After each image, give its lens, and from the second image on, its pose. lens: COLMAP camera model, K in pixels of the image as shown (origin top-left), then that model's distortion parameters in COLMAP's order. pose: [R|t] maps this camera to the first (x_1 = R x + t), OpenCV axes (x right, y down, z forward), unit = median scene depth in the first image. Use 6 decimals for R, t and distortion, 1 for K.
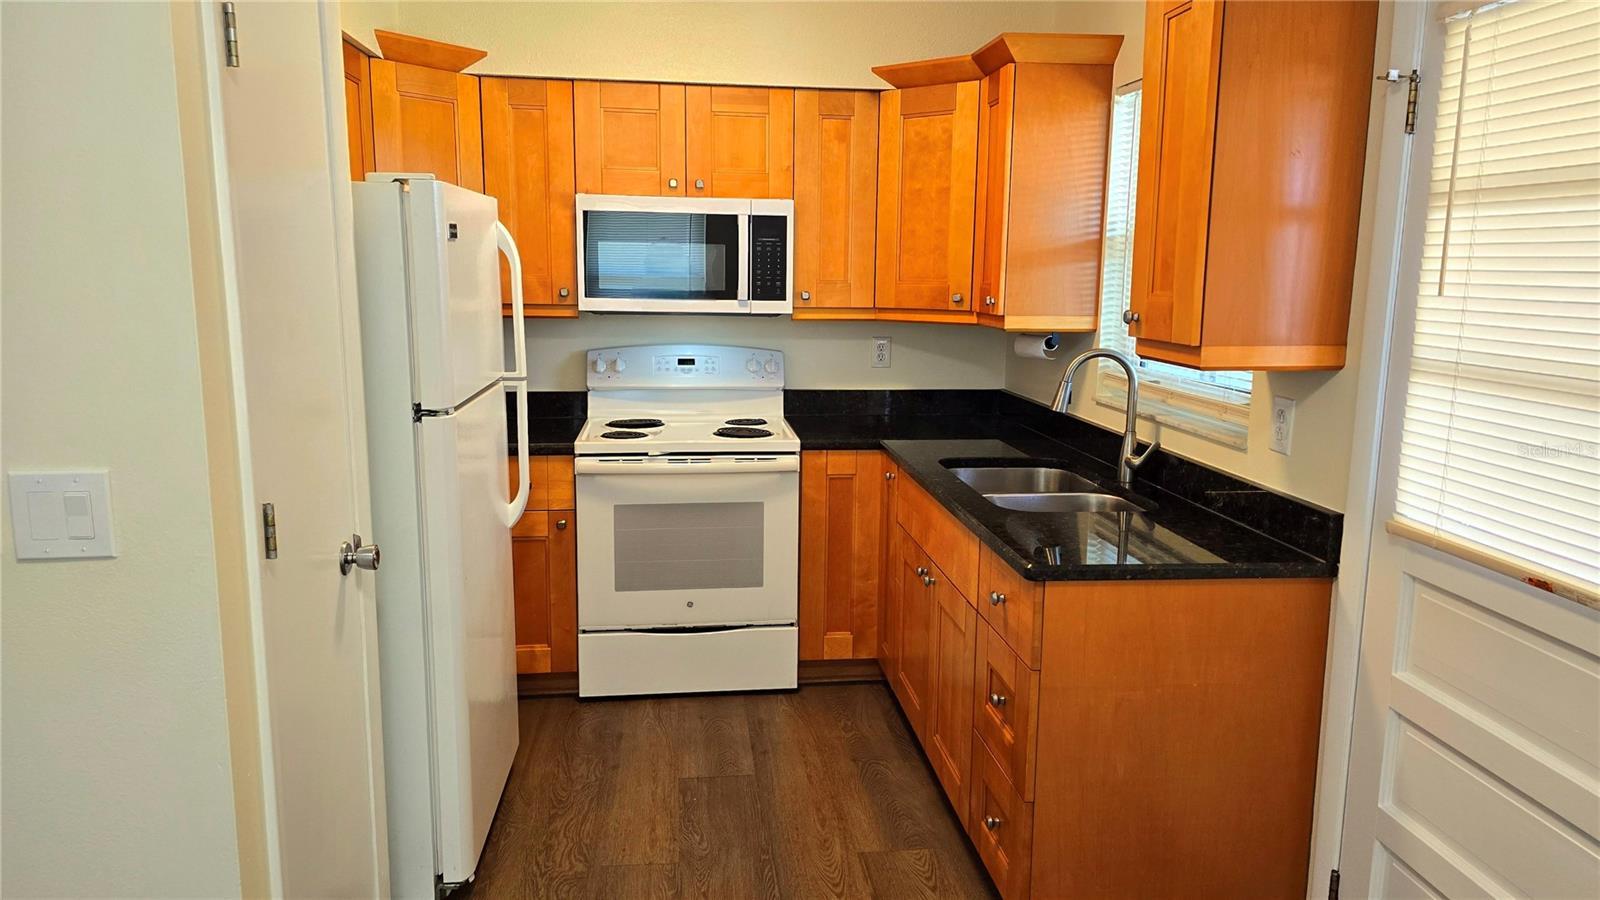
lens RADIAL K [[1066.0, 0, 802.7], [0, 1066.0, 441.4], [0, 0, 1]] dist [0.087166, -0.103475]
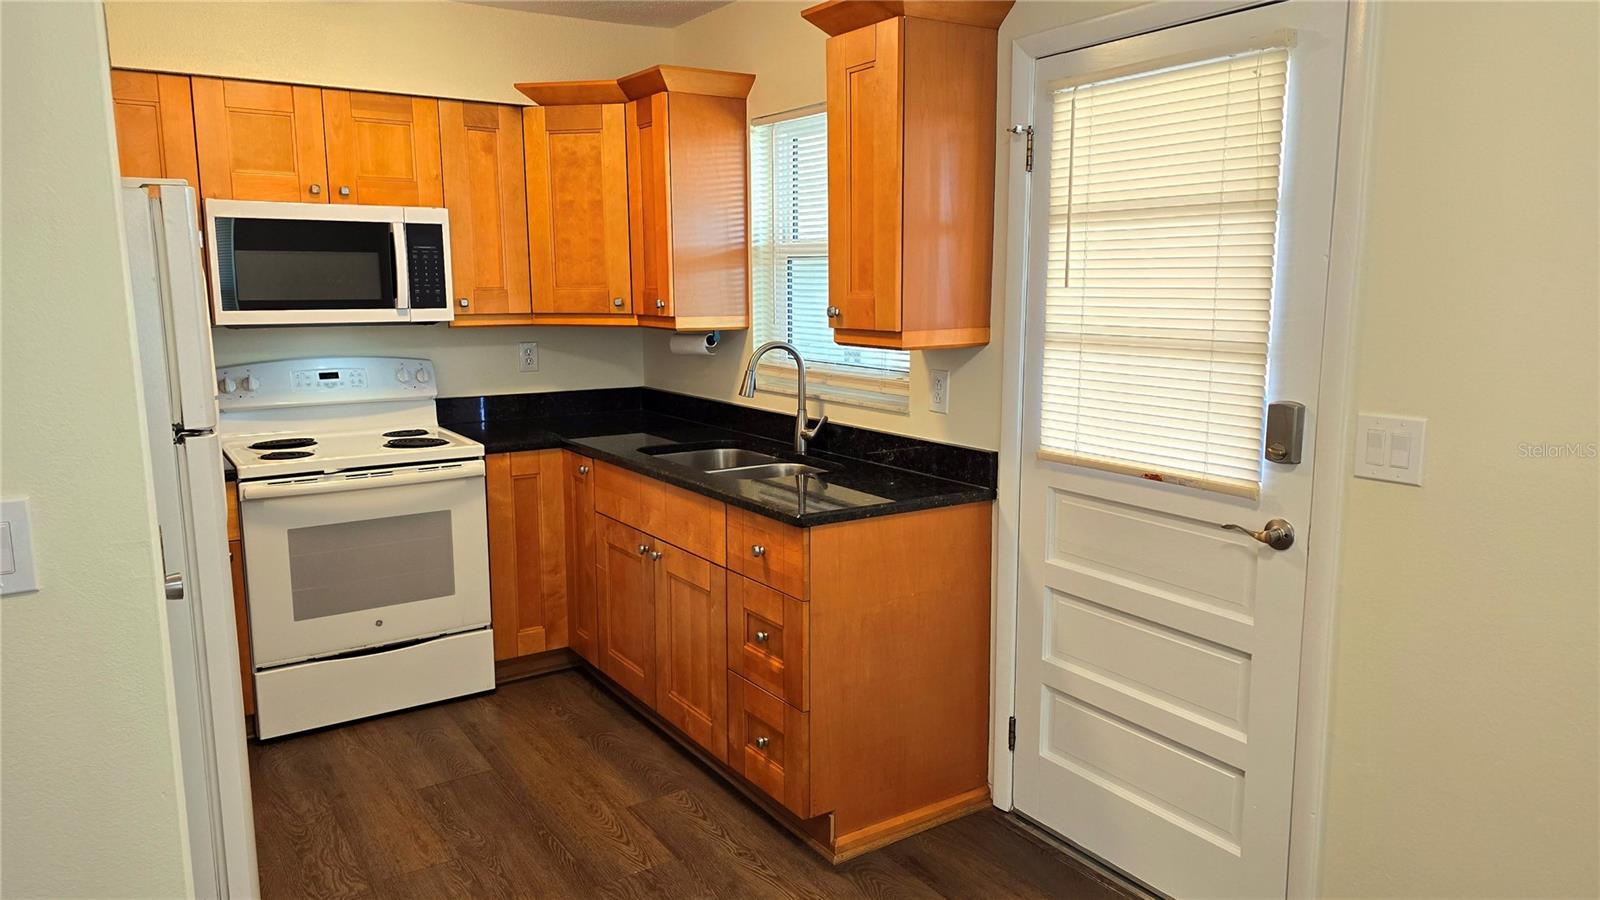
lens RADIAL K [[1067.7, 0, 800.0], [0, 1067.7, 450.0], [0, 0, 1]] dist [0.076457, -0.102413]
pose [[0.891669, -0.085933, 0.444456, -0.208156], [0.086998, 0.996045, 0.018042, 0.012797], [-0.444249, 0.022579, 0.895619, -0.057376]]
